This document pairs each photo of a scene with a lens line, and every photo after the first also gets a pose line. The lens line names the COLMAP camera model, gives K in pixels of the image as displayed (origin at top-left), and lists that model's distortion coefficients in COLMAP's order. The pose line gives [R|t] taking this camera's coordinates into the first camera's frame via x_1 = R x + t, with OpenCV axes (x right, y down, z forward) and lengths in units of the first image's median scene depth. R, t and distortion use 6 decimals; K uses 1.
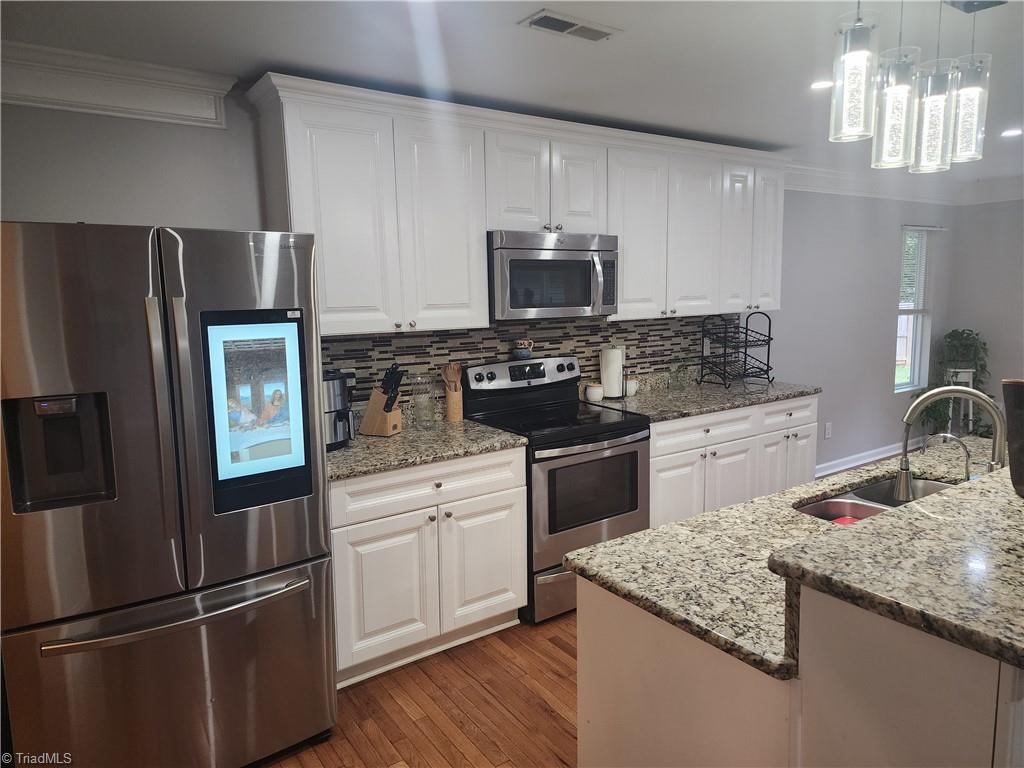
lens RADIAL K [[675.1, 0, 511.0], [0, 675.1, 381.3], [0, 0, 1]] dist [0.004105, -0.001359]
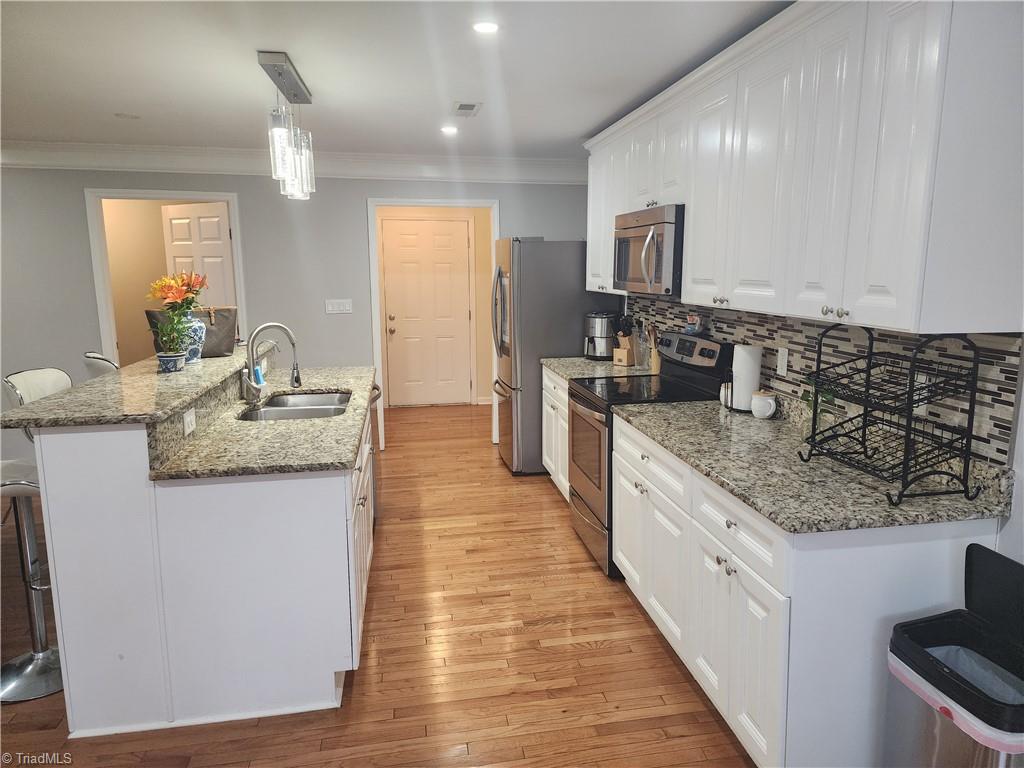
lens RADIAL K [[675.1, 0, 513.2], [0, 675.1, 382.3], [0, 0, 1]] dist [0.004105, -0.001359]
pose [[-0.422815, 0.178067, -0.888549, 0.903451], [-0.106892, 0.963860, 0.244025, -0.158431], [0.899890, 0.198156, -0.388500, 1.023032]]
